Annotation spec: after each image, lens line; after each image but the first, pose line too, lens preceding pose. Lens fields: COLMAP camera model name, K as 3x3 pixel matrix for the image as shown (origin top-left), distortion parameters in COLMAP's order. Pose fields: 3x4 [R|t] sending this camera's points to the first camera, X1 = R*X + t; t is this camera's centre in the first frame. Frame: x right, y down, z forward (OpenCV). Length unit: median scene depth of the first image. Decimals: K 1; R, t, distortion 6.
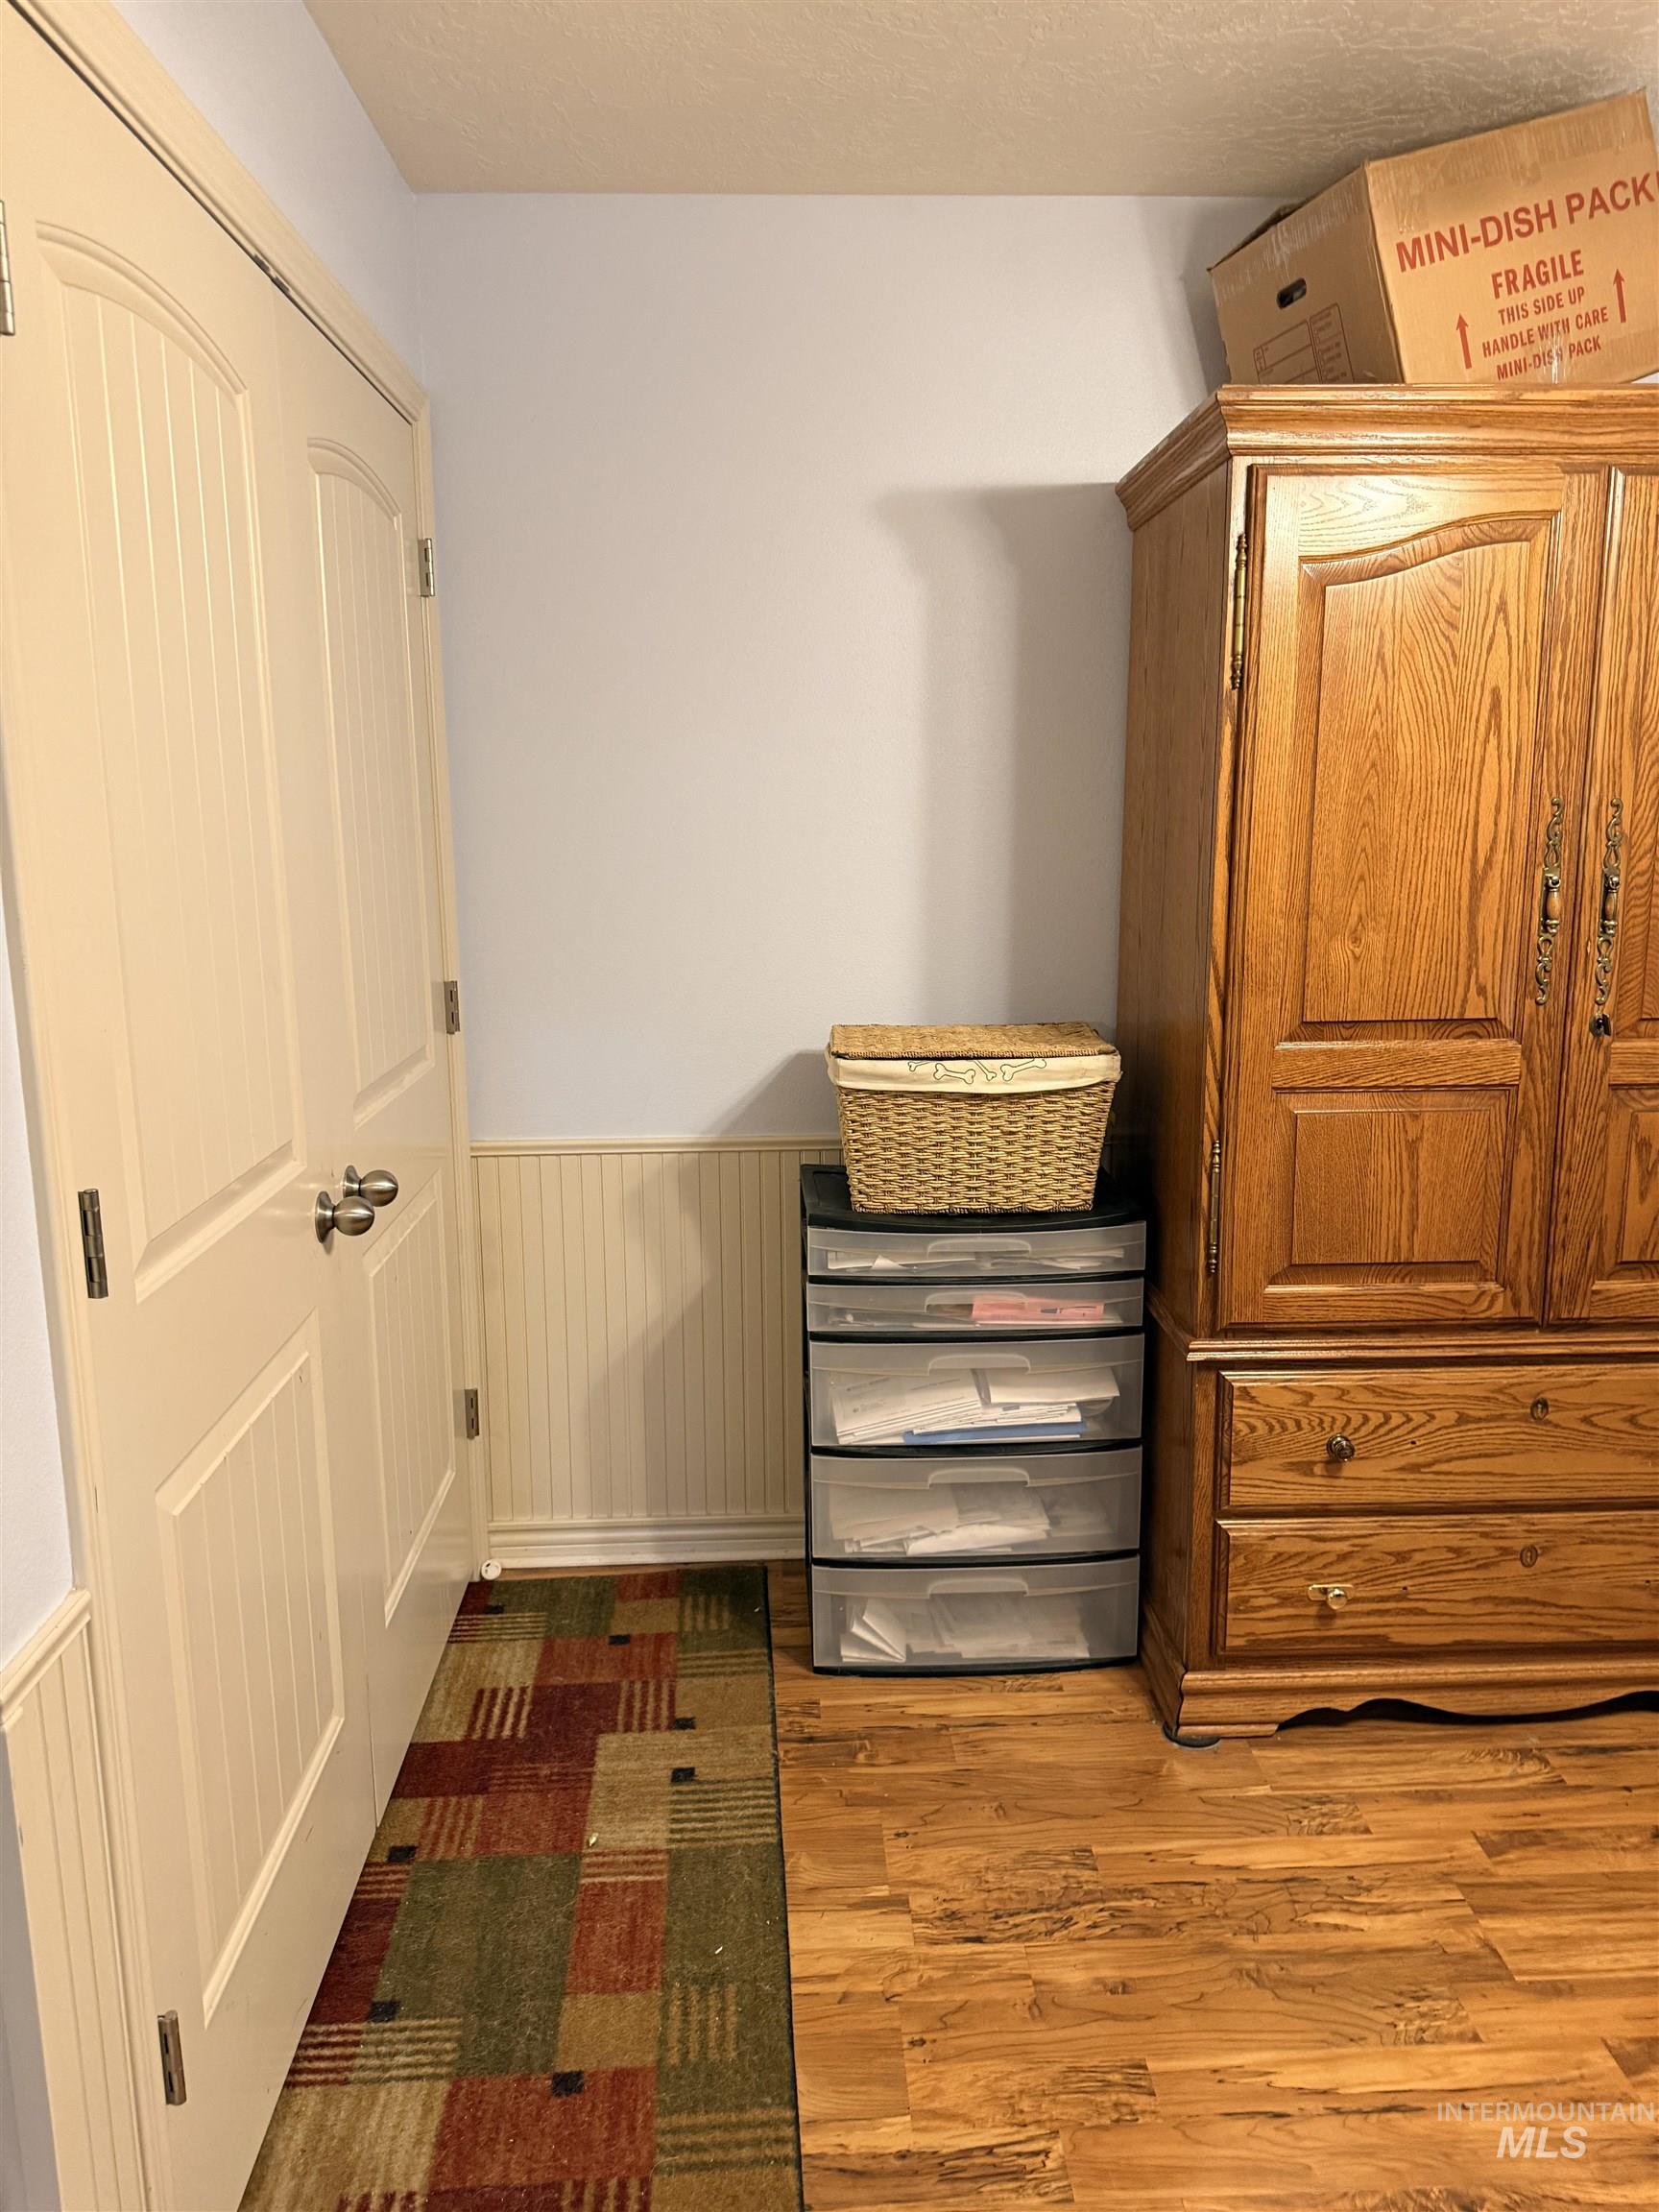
lens RADIAL K [[1543.0, 0, 830.3], [0, 1543.0, 1105.9], [0, 0, 1]] dist [0.007541, -0.006232]
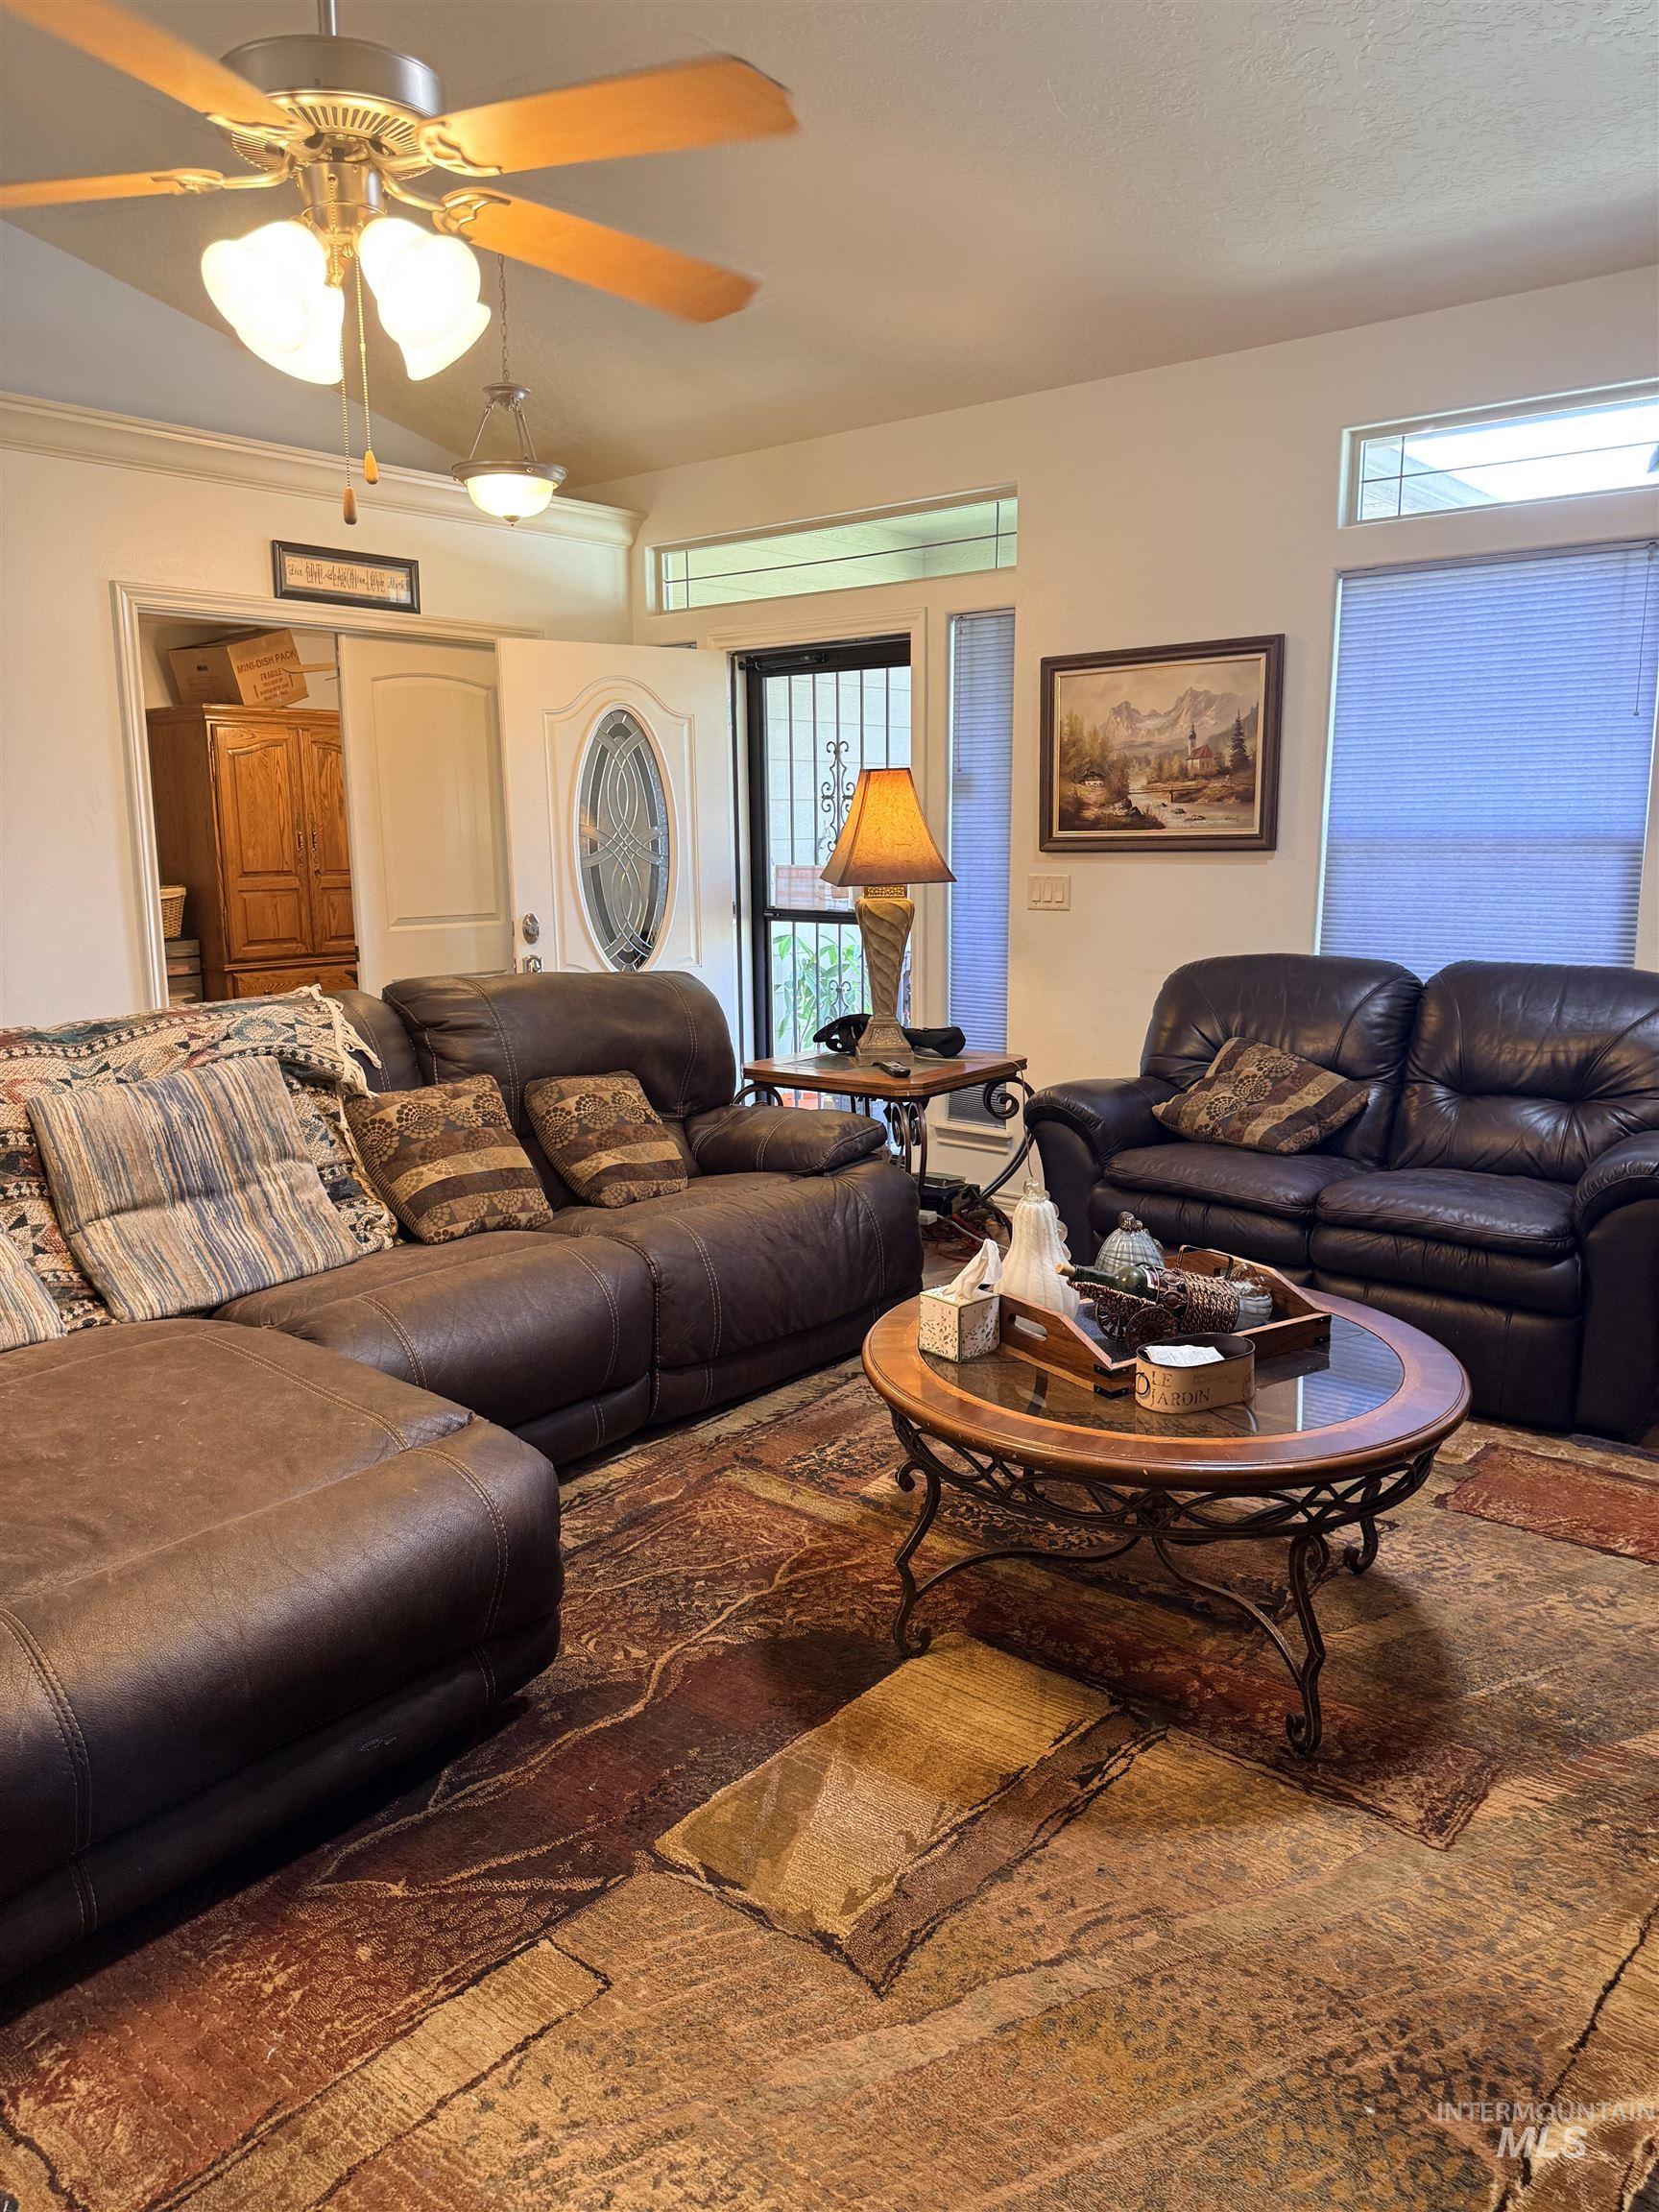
lens RADIAL K [[1543.0, 0, 831.0], [0, 1543.0, 1107.7], [0, 0, 1]] dist [0.007541, -0.006232]
pose [[0.667904, -0.134927, 0.731914, -1.499948], [0.139152, 0.988726, 0.055288, 0.482465], [-0.731123, 0.064920, 0.679150, -2.441230]]
